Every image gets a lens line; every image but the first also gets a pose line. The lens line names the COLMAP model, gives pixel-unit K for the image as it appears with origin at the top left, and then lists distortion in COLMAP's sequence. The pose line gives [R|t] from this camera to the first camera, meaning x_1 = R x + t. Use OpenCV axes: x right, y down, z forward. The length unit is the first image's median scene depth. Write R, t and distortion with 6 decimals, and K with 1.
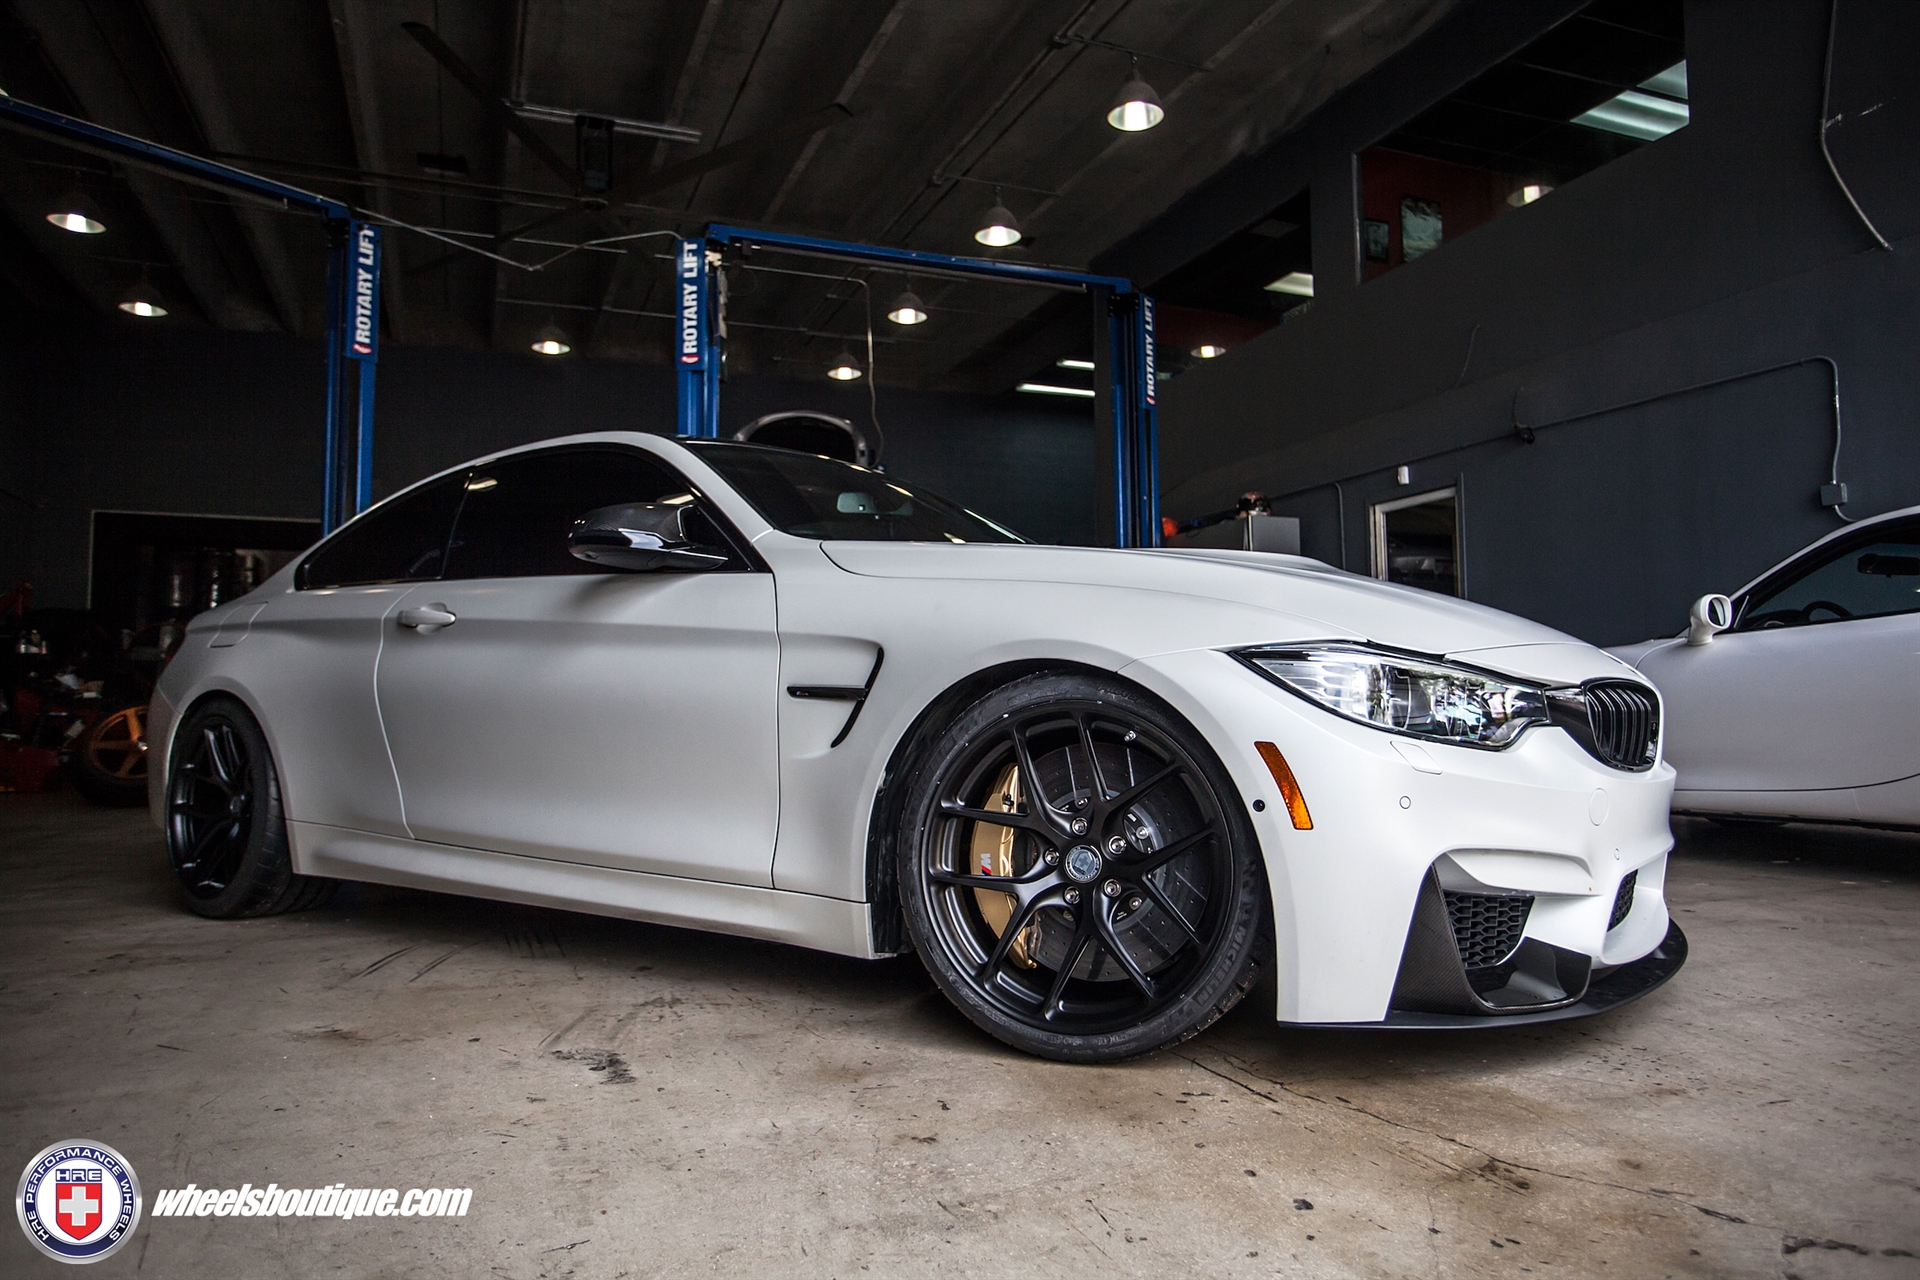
lens RADIAL K [[1332.7, 0, 960.0], [0, 1332.7, 640.0], [0, 0, 1]] dist [-0.030892, 0.003330]
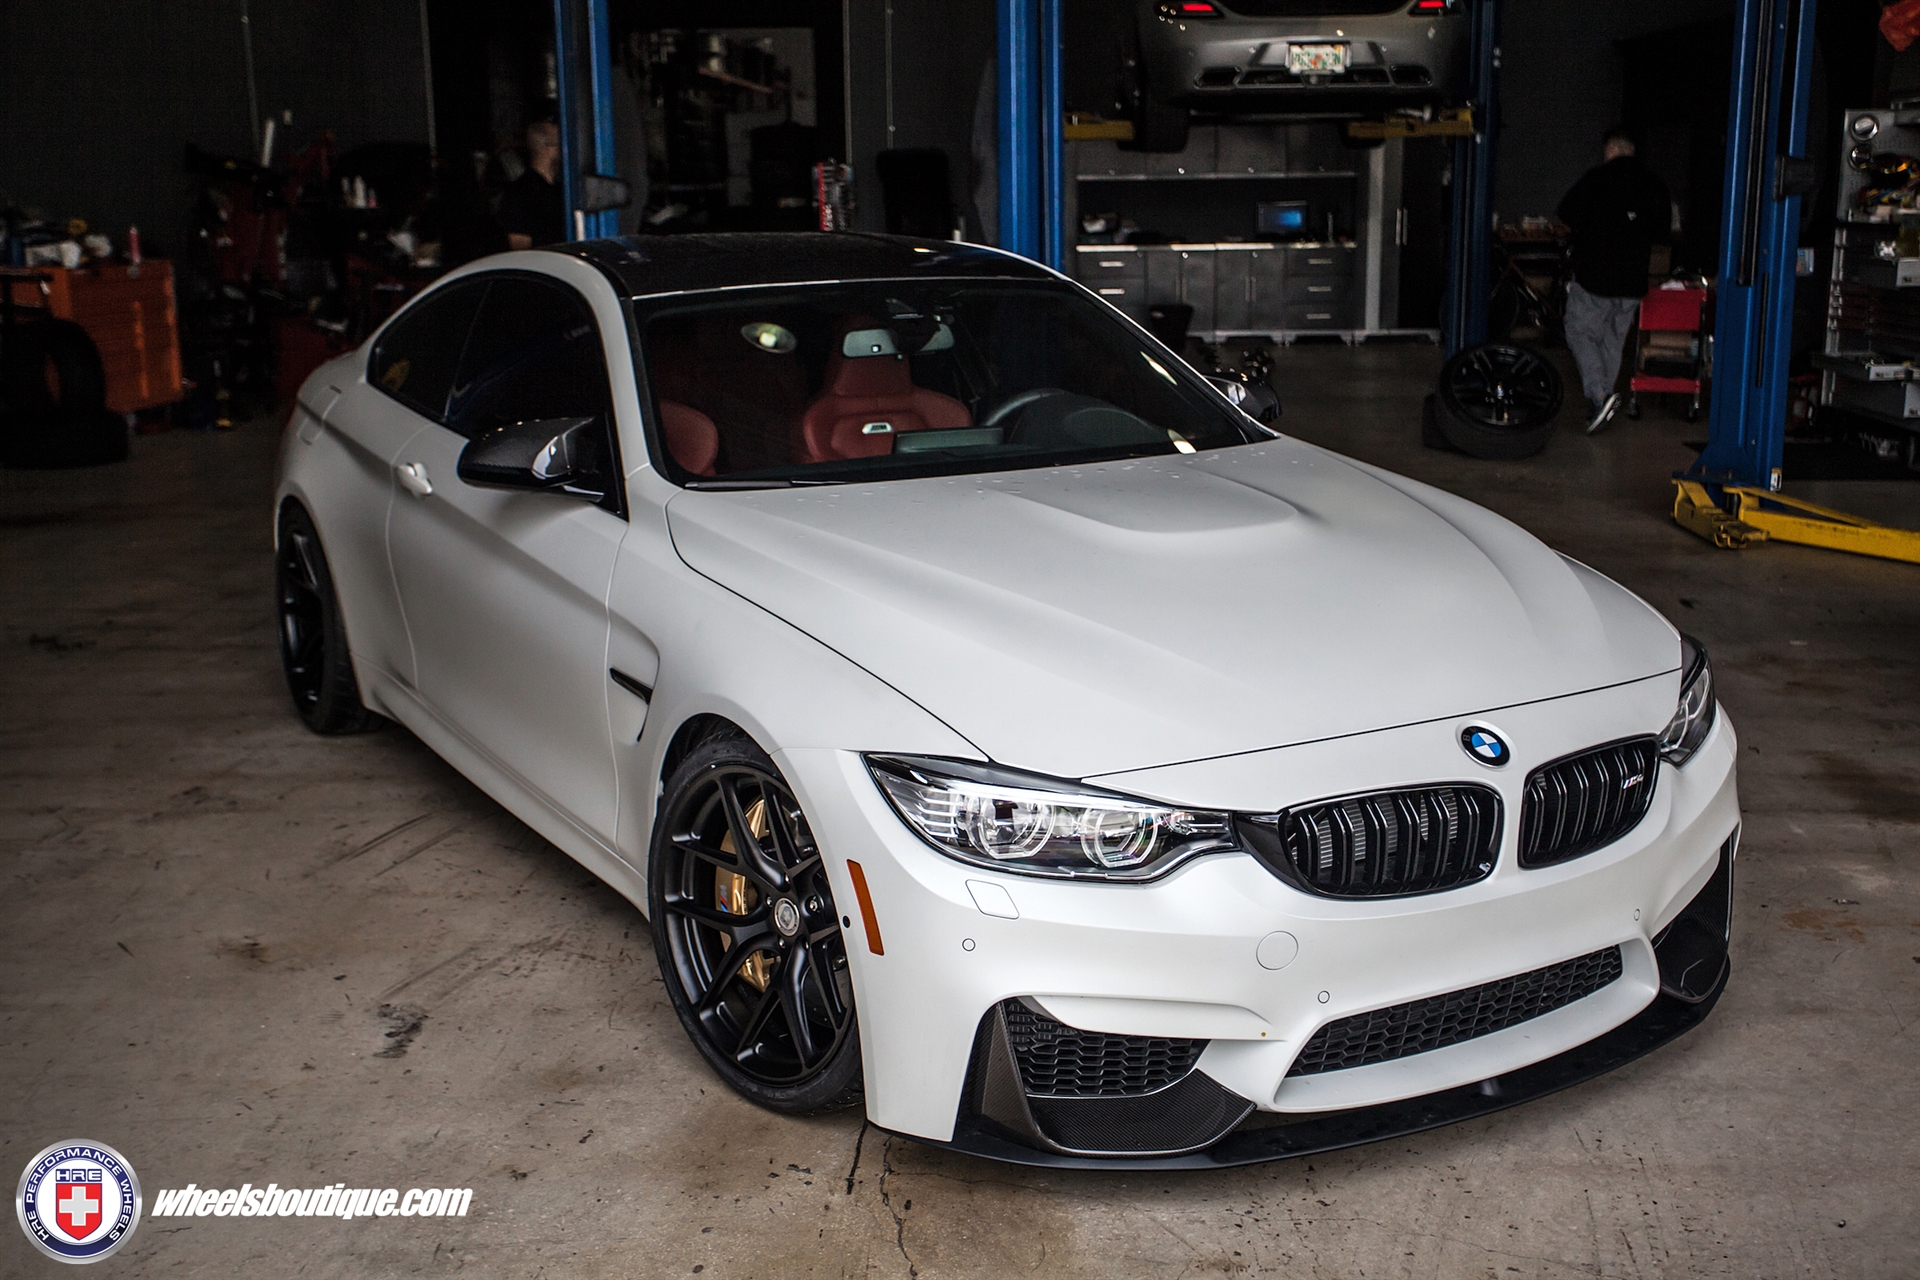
lens RADIAL K [[2325.4, 0, 960.0], [0, 2325.4, 640.0], [0, 0, 1]] dist [0.026119, 0.012088]
pose [[0.895678, 0.096509, -0.434104, 0.853358], [0.037930, 0.956031, 0.290804, -0.479622], [0.443082, -0.276932, 0.852635, -0.327688]]
